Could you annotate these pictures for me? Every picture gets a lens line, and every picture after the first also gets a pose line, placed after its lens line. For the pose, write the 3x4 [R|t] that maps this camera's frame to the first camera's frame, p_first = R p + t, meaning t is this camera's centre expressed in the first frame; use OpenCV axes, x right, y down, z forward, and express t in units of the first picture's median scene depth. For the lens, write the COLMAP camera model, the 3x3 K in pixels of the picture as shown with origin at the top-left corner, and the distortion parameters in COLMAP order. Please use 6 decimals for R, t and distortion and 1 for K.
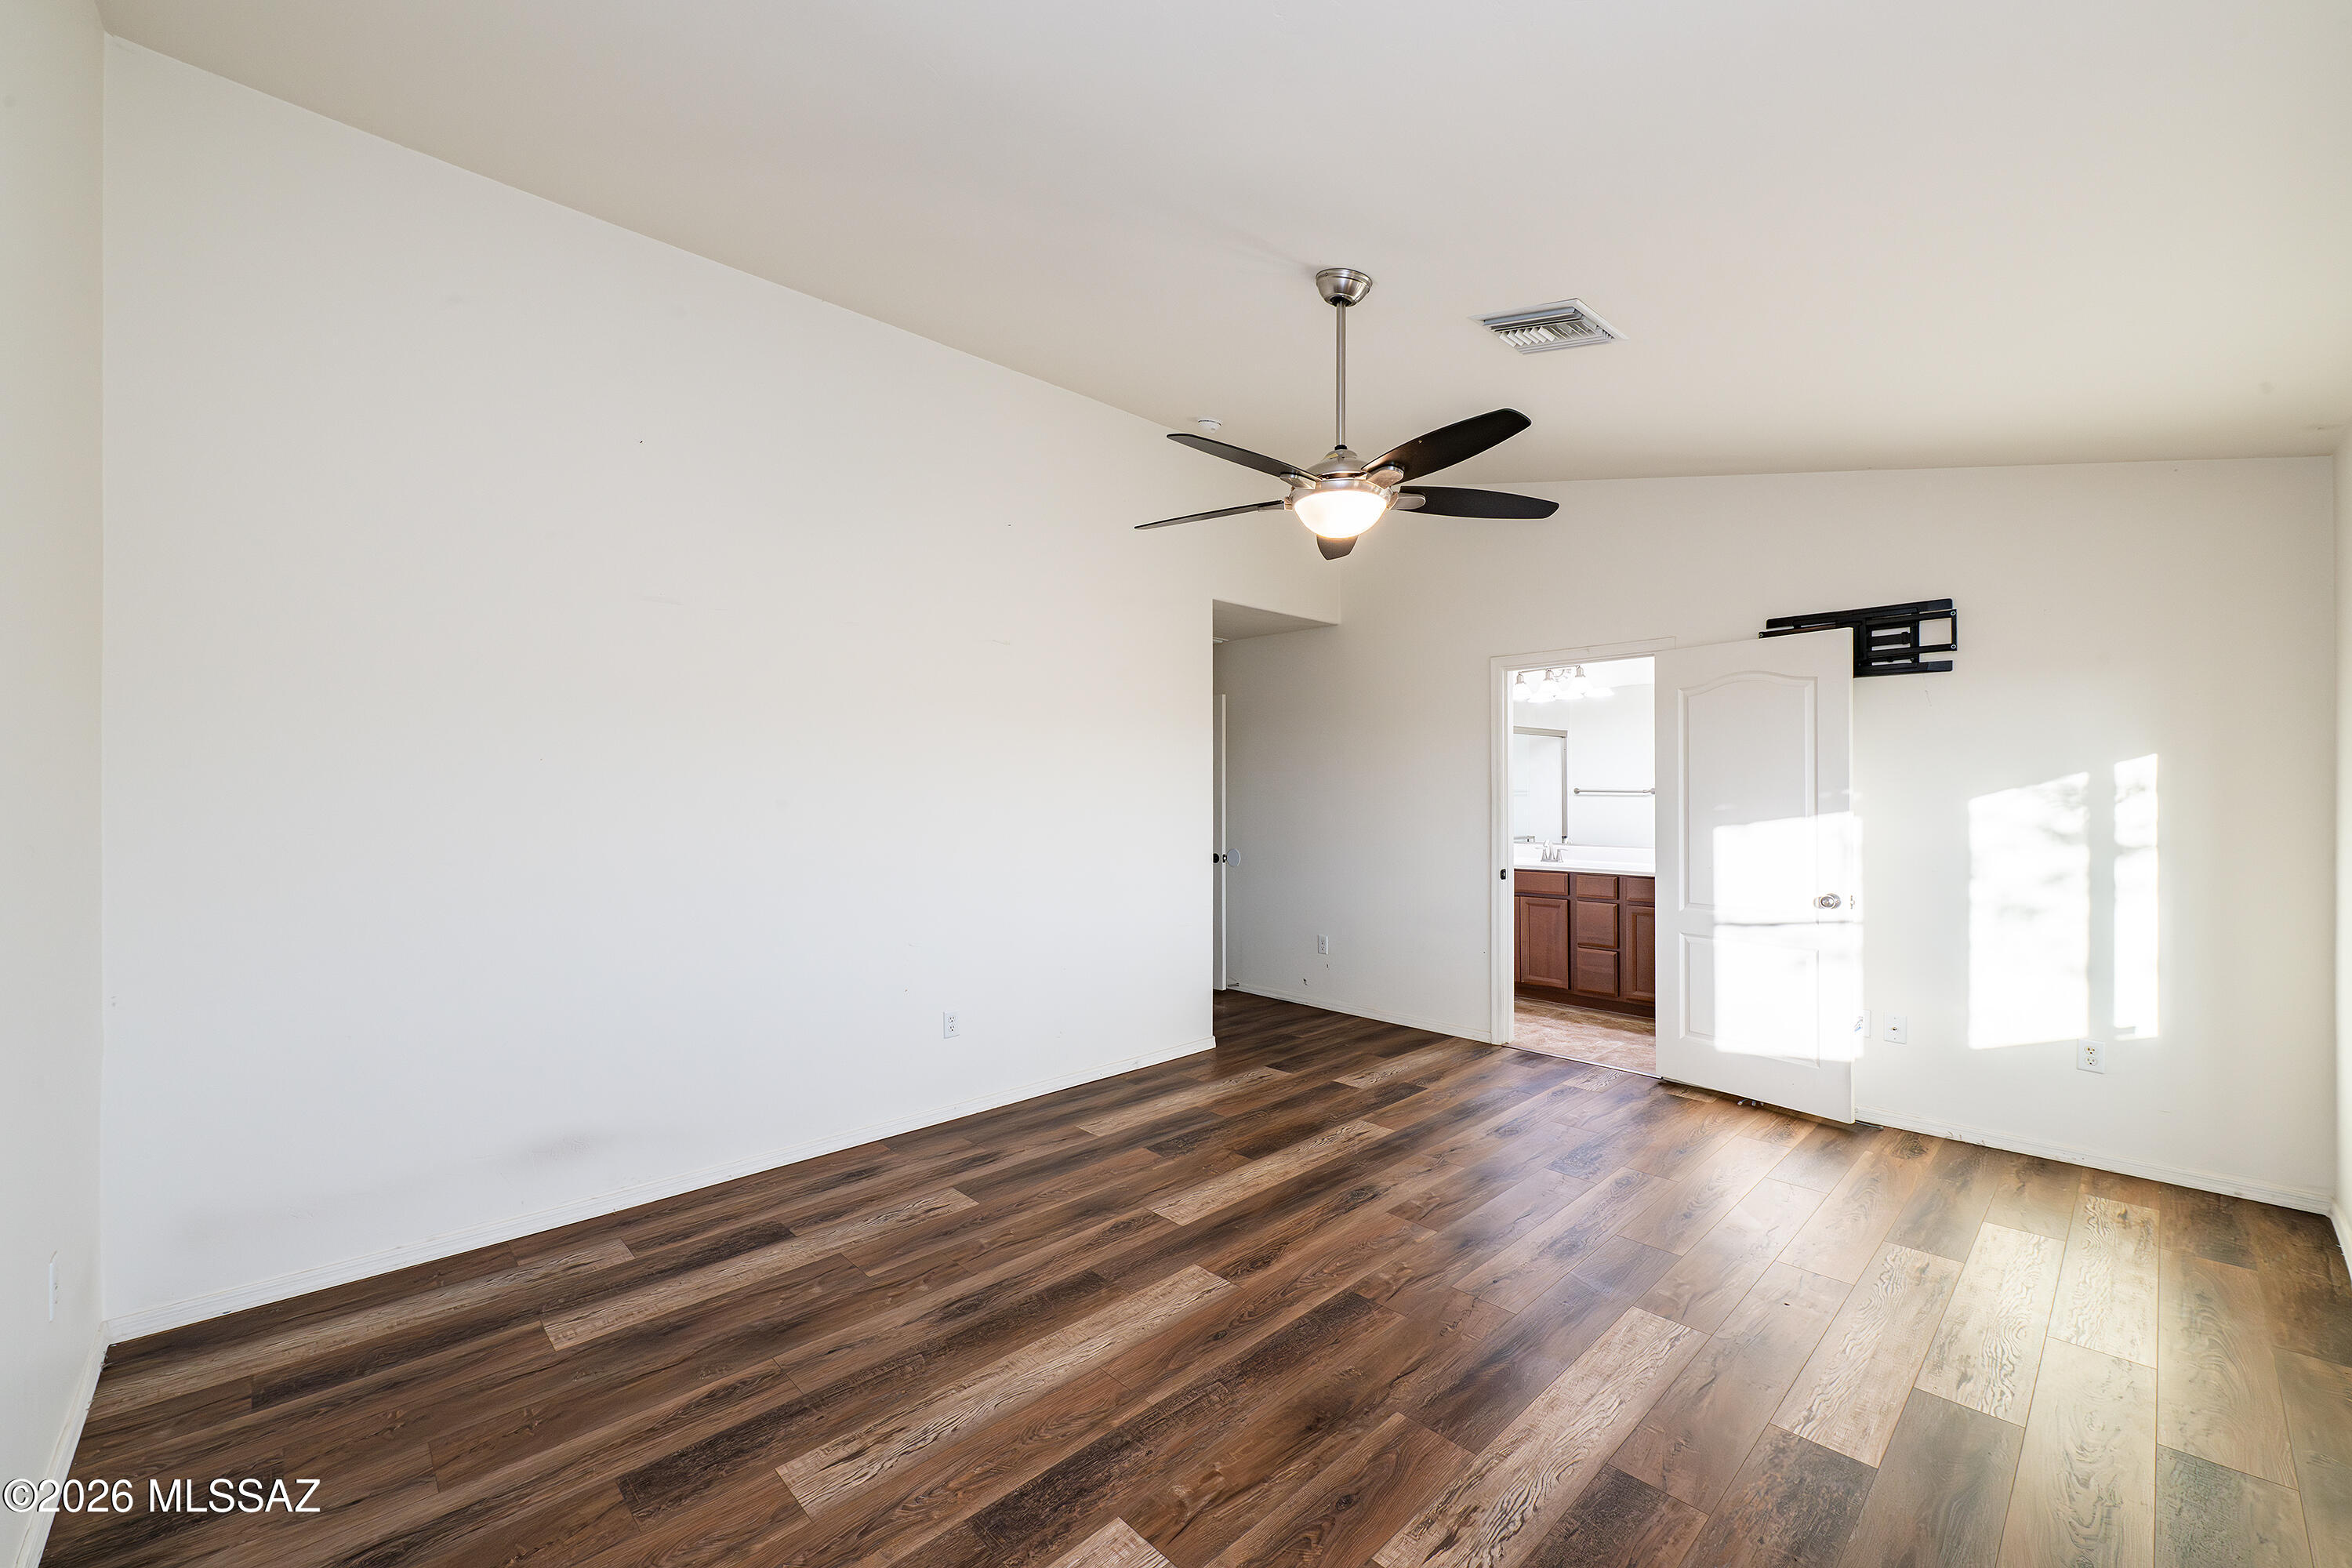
lens RADIAL K [[931.2, 0, 1181.9], [0, 931.2, 793.9], [0, 0, 1]] dist [0.004508, -0.000305]
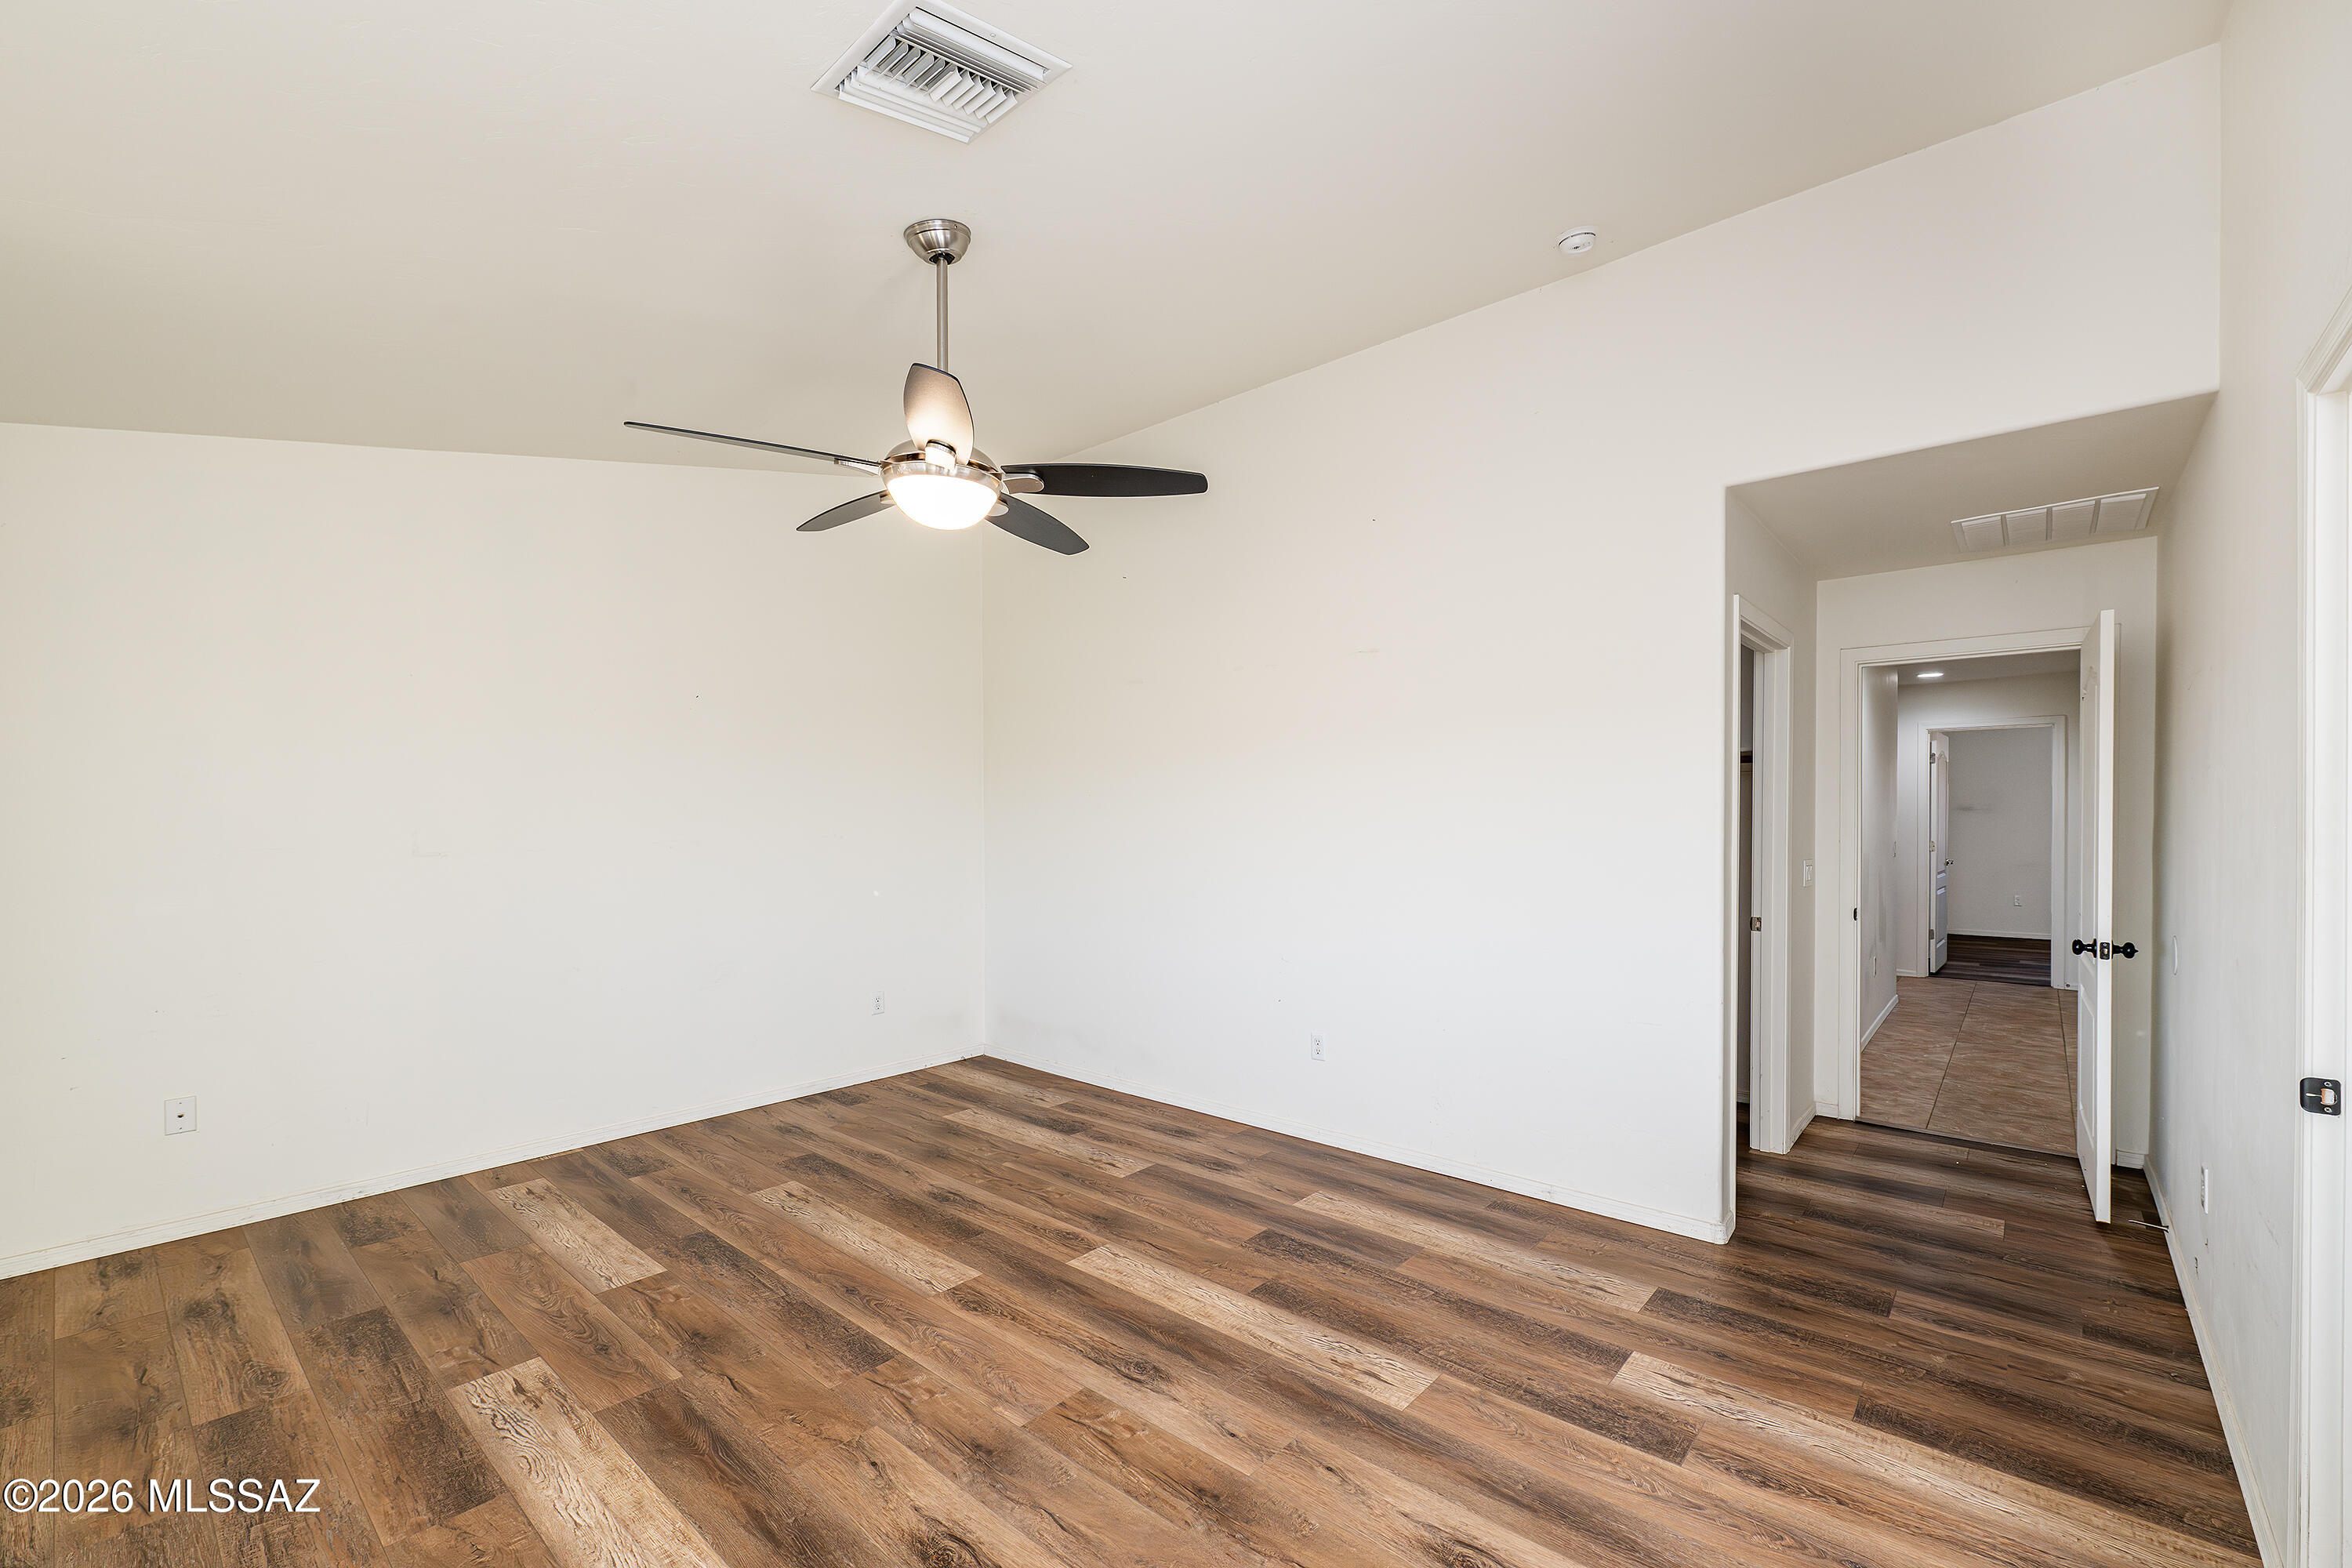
lens RADIAL K [[931.2, 0, 1170.2], [0, 931.2, 802.6], [0, 0, 1]] dist [0.004508, -0.000305]
pose [[0.116545, -0.011161, -0.993123, 0.958164], [0.003001, 0.999936, -0.010886, 0.006838], [0.993181, -0.001712, 0.116571, 0.996599]]
